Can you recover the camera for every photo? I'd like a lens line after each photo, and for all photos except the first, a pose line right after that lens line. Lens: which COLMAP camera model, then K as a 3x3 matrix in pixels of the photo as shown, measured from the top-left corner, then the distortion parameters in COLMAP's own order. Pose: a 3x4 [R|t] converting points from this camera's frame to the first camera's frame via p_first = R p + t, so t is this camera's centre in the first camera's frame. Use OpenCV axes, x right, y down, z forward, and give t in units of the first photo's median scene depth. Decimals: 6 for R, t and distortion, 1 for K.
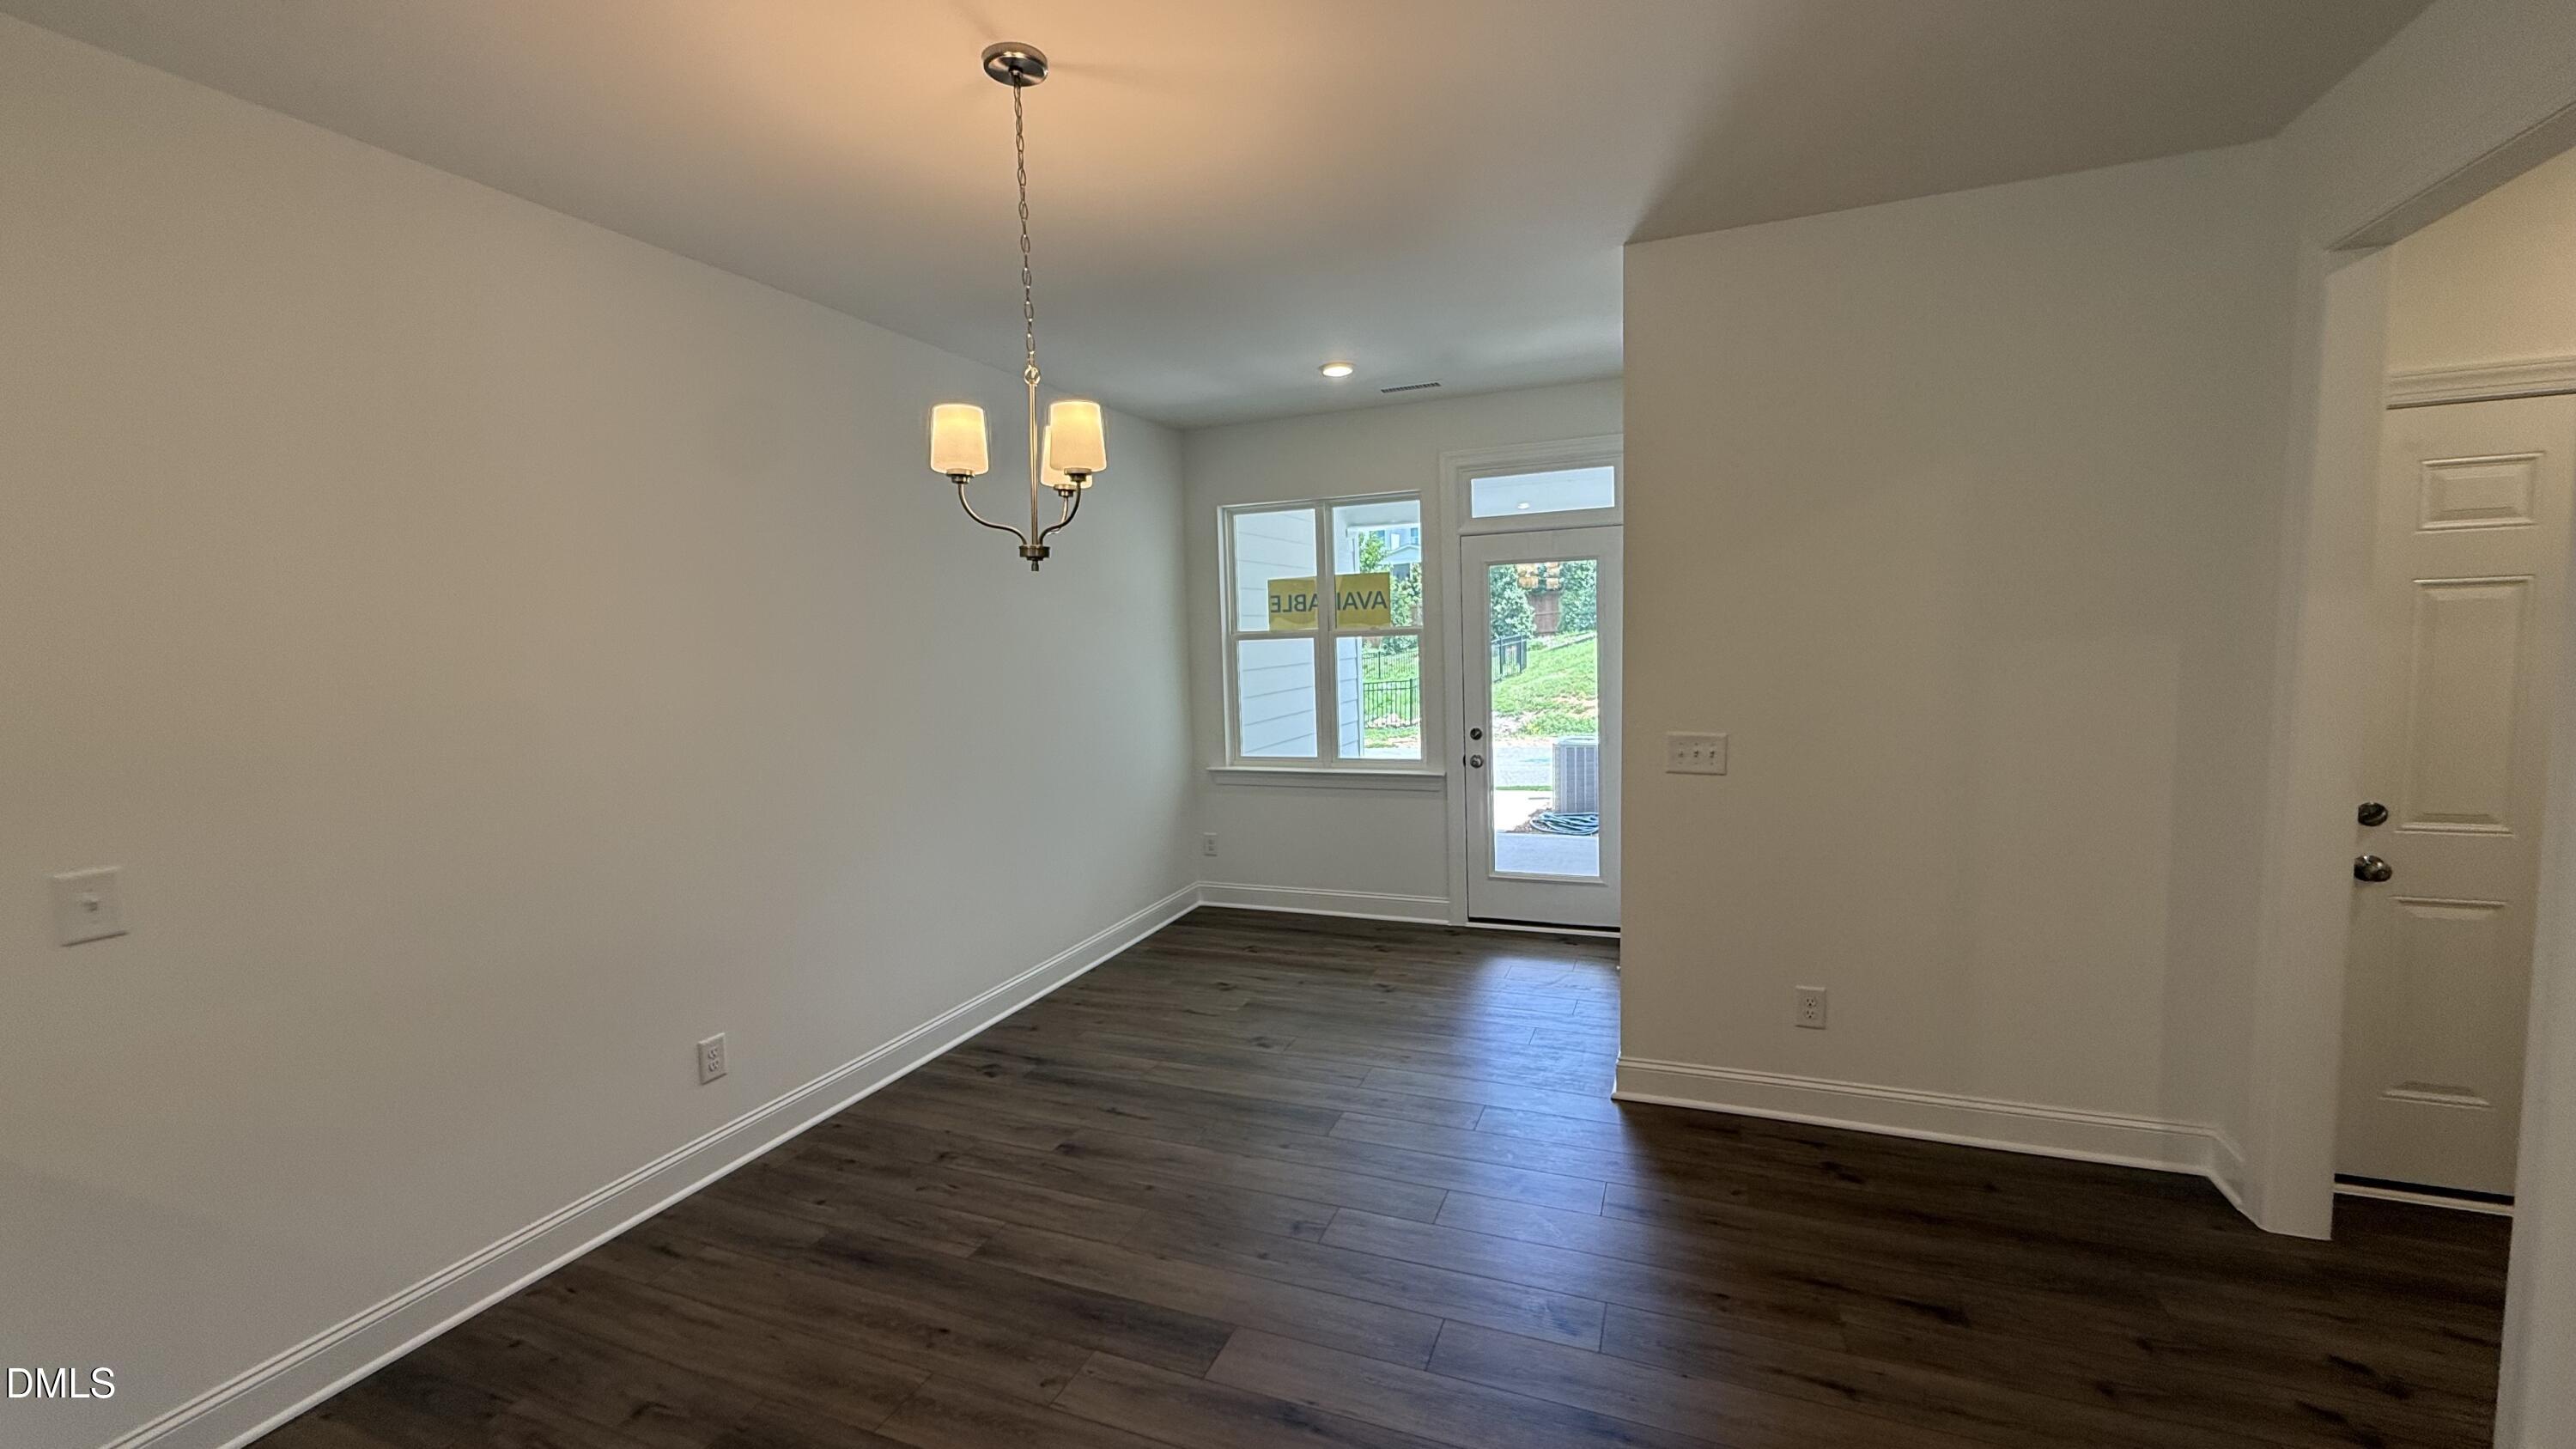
lens RADIAL K [[1039.4, 0, 1265.3], [0, 1039.4, 719.2], [0, 0, 1]] dist [-0.000151, -0.000156]
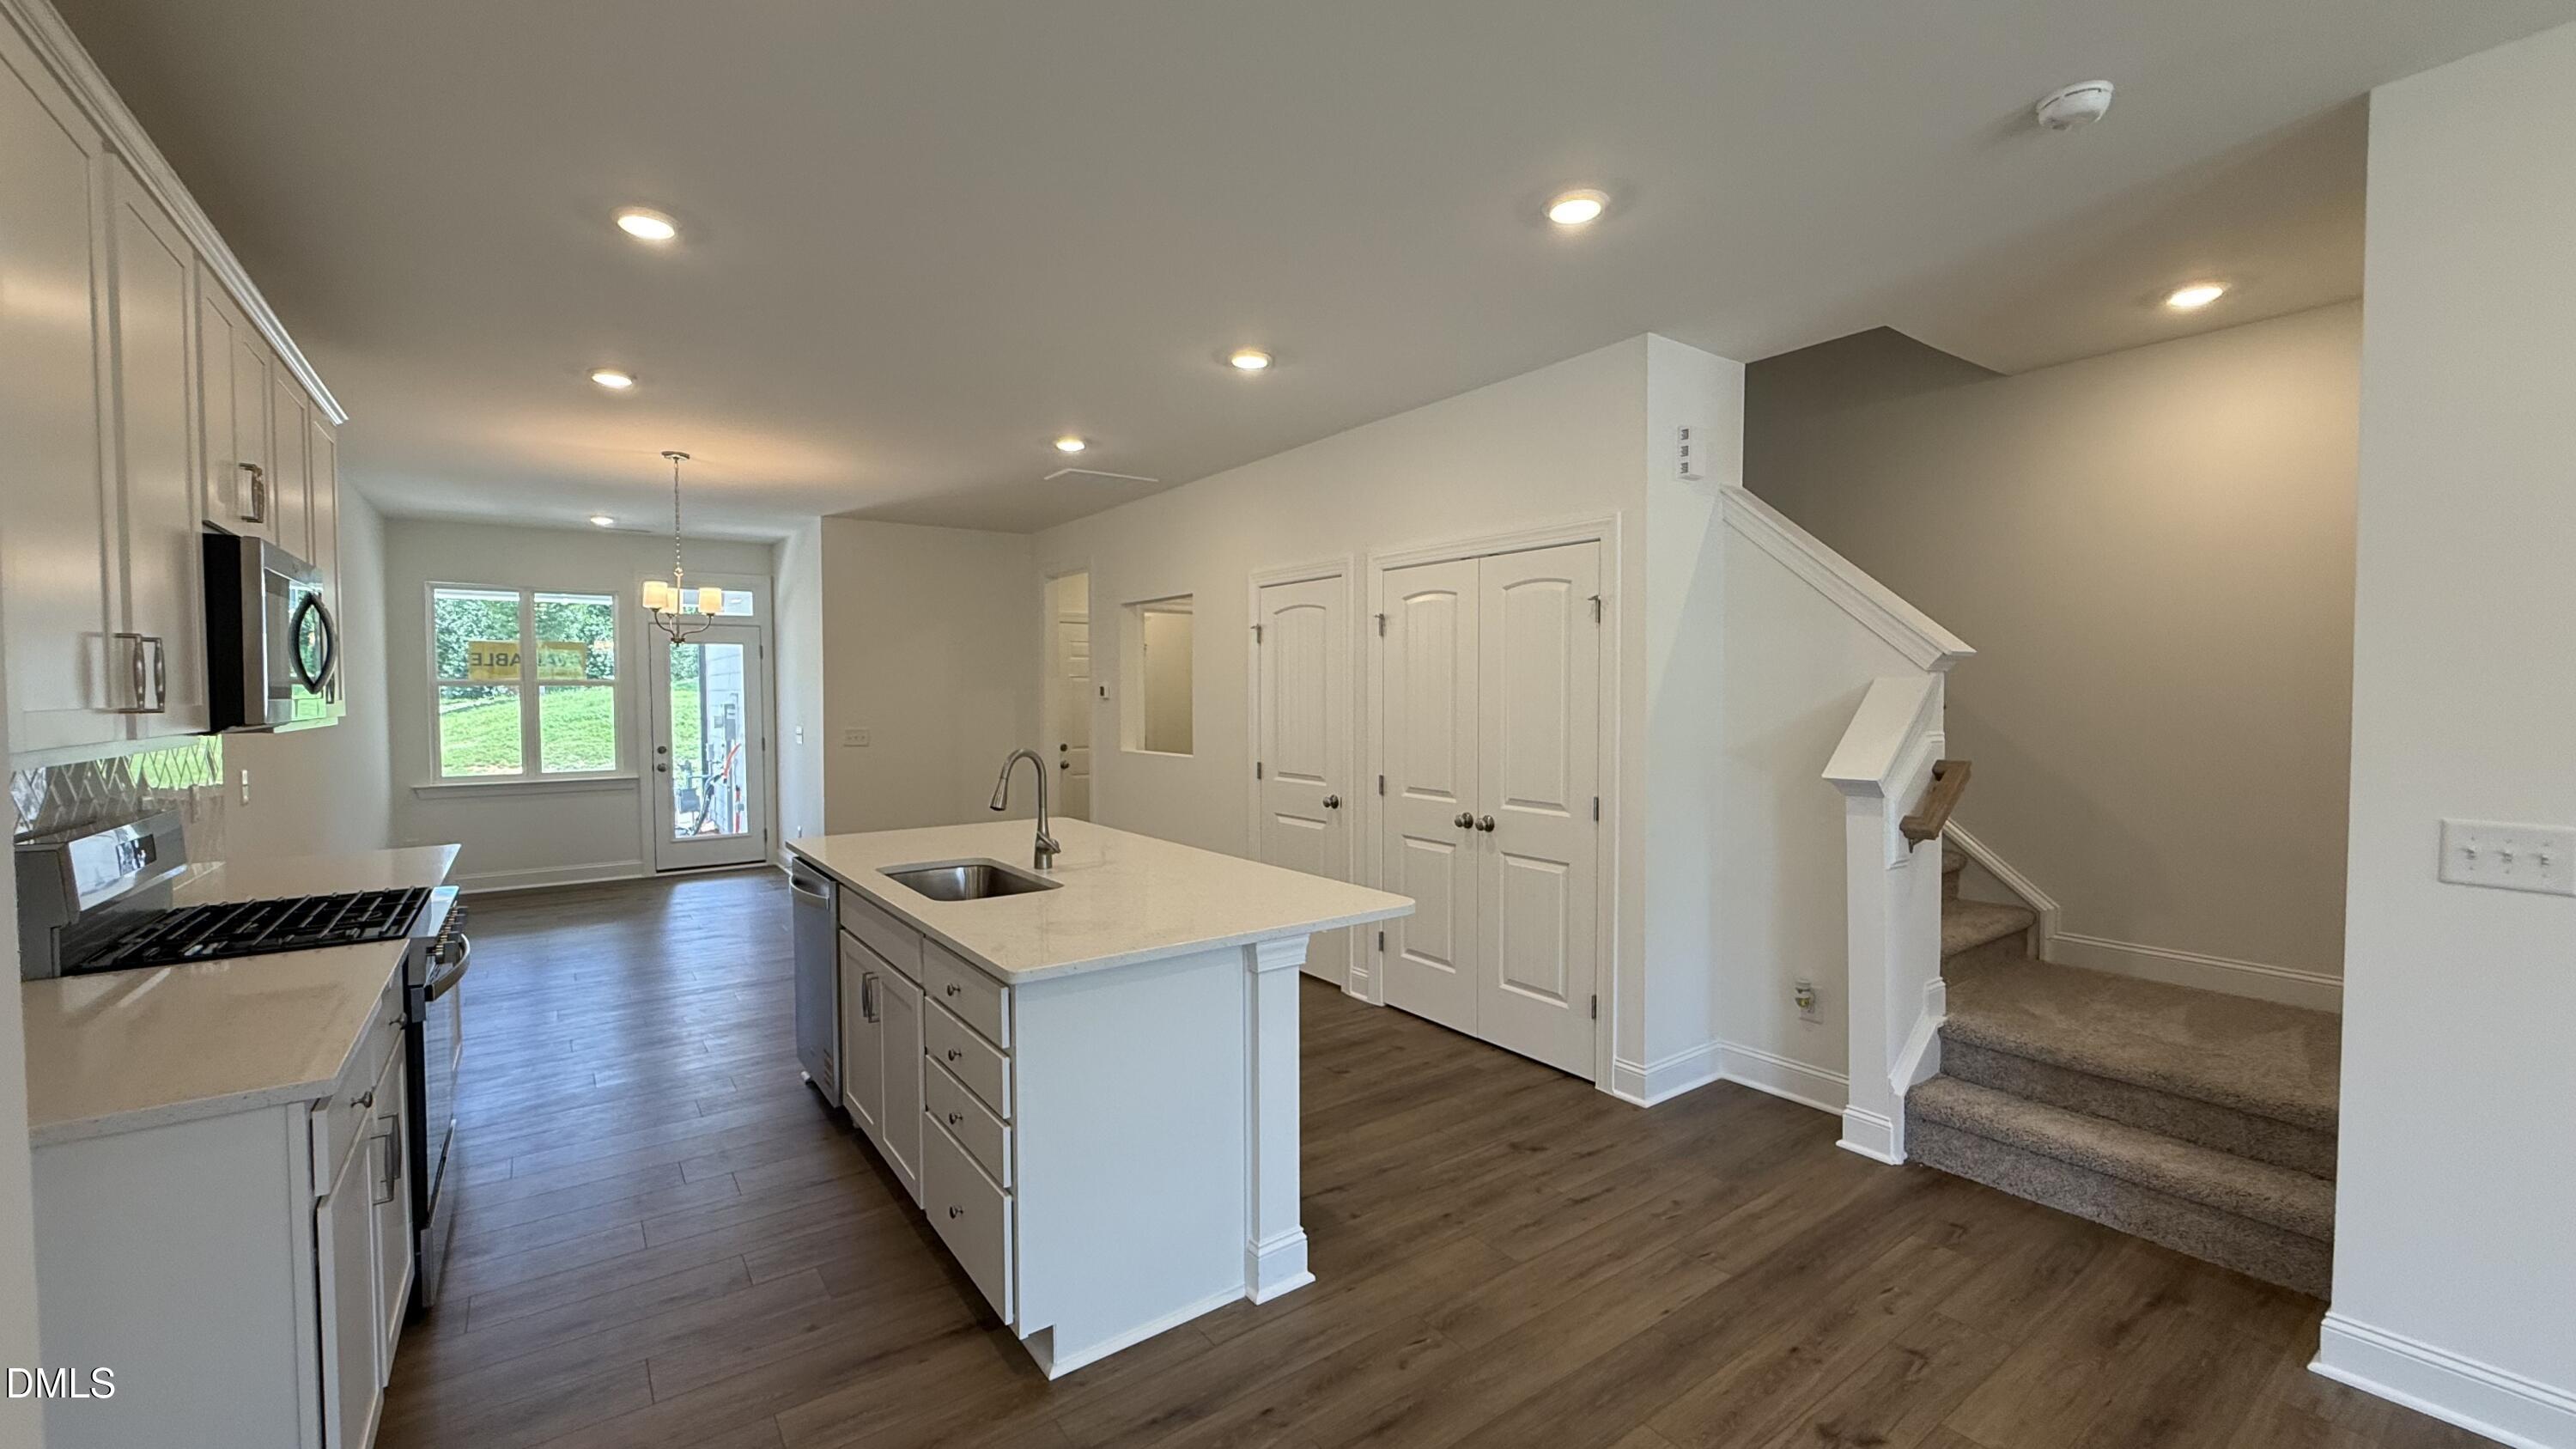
lens RADIAL K [[1016.8, 0, 1288.0], [0, 1016.8, 724.5], [0, 0, 1]] dist [0.001046, 0.000092]
pose [[0.525624, -0.001882, 0.850715, -0.587897], [0.057852, 0.997762, -0.033537, 0.079815], [-0.848748, 0.066844, 0.524556, -0.587323]]
